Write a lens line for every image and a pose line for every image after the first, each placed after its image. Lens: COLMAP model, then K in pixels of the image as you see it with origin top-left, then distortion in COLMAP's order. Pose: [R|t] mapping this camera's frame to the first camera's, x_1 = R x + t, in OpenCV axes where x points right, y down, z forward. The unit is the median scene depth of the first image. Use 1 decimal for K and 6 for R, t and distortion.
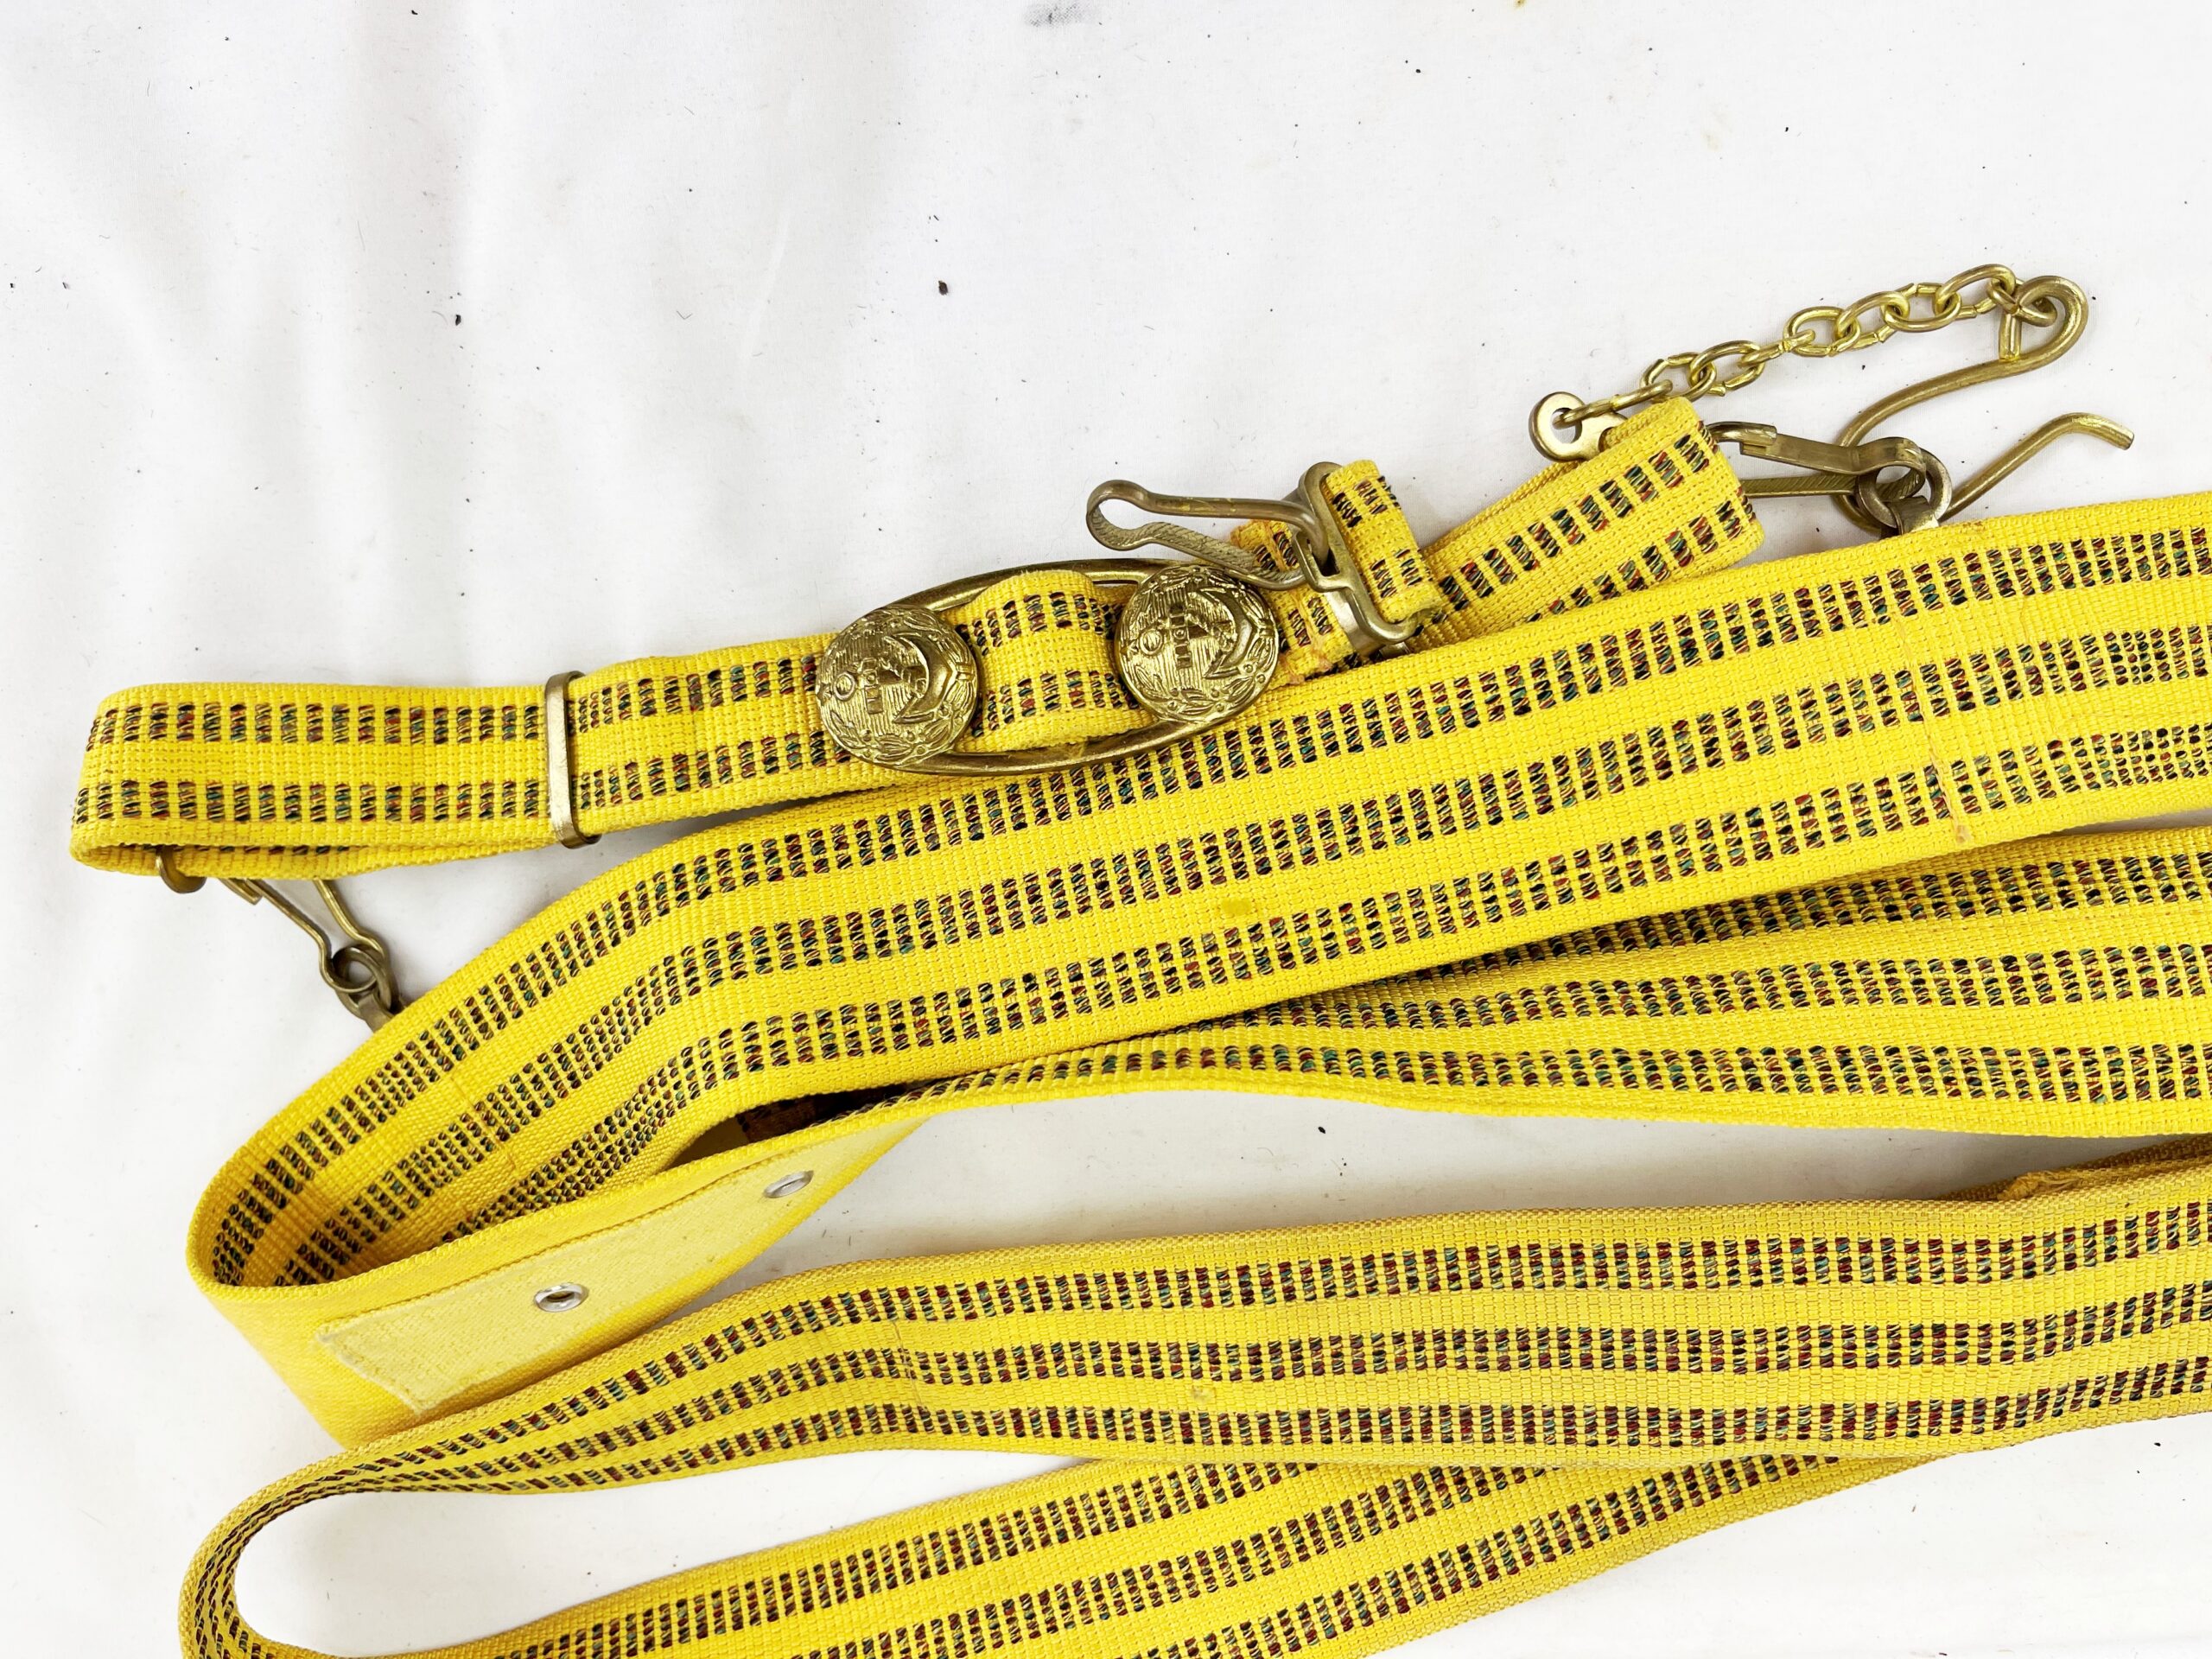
lens RADIAL K [[1653.5, 0, 1111.0], [0, 1653.5, 862.6], [0, 0, 1]] dist [0.038684, -0.081739]
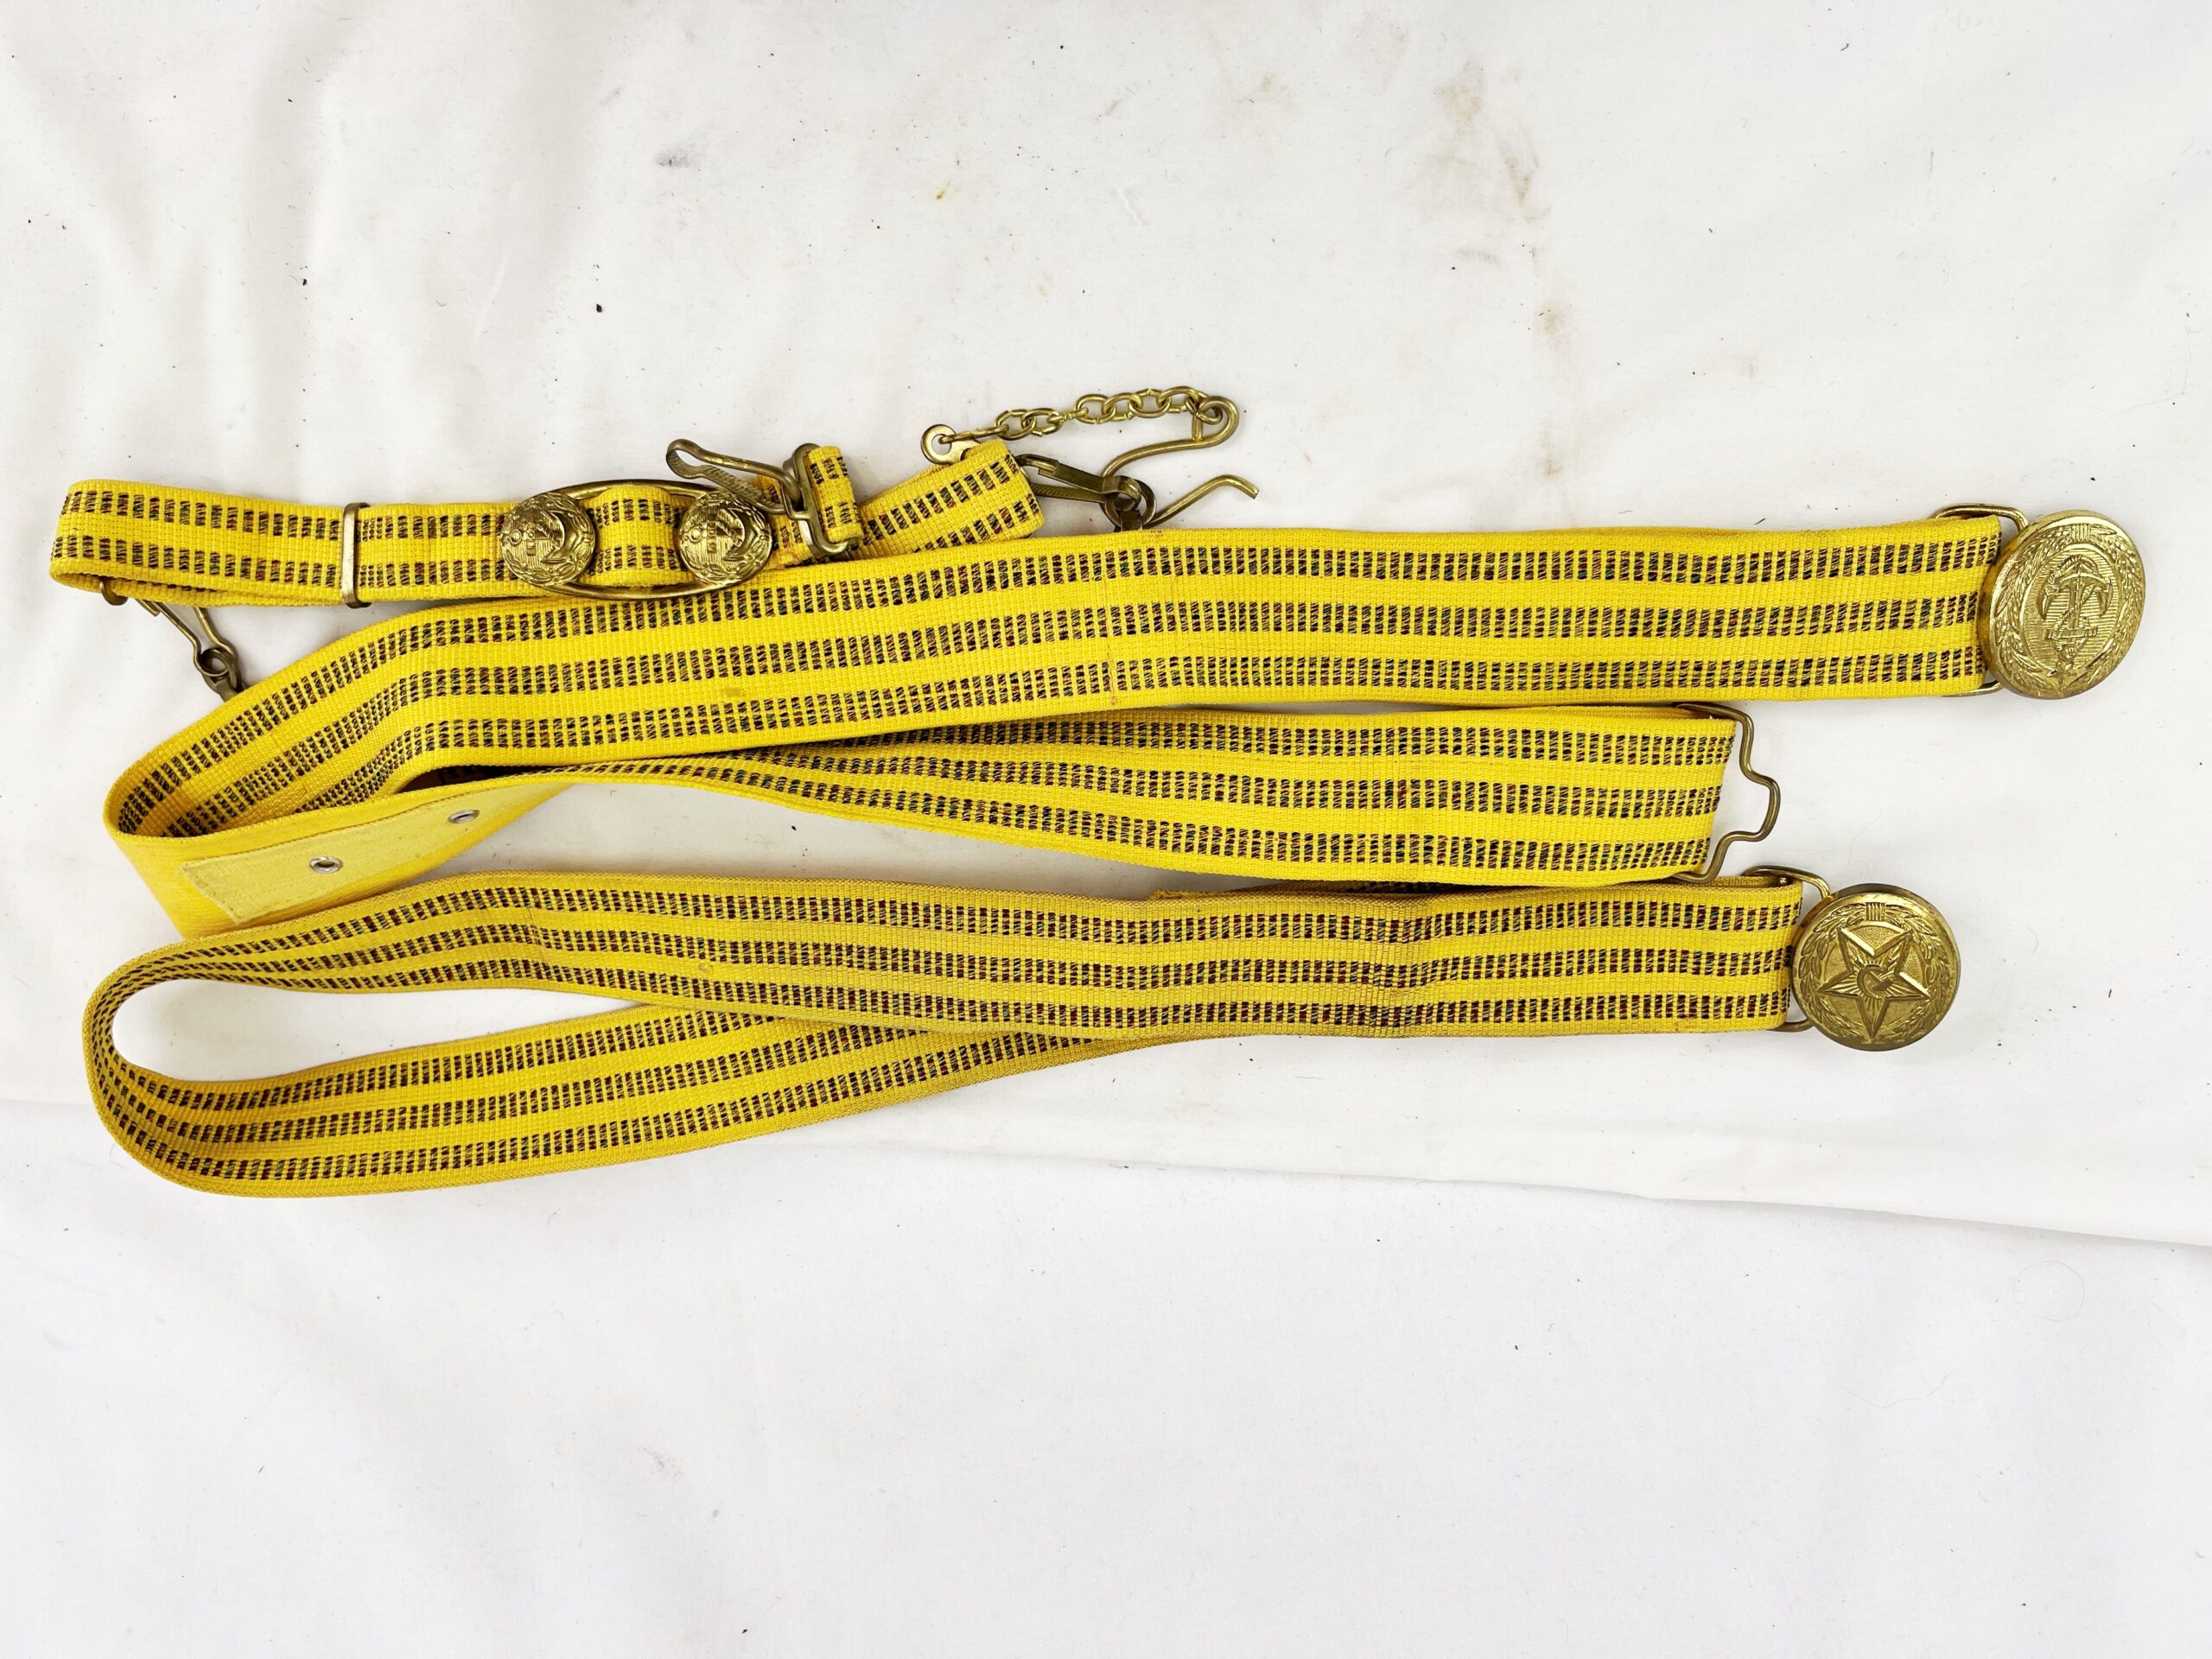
lens RADIAL K [[1695.9, 0, 1100.5], [0, 1695.9, 884.3], [0, 0, 1]] dist [-0.010227, -0.012349]
pose [[0.988557, 0.113877, 0.098927, 0.303004], [-0.126967, 0.982252, 0.138059, -0.069374], [-0.081449, -0.149040, 0.985471, -0.837309]]
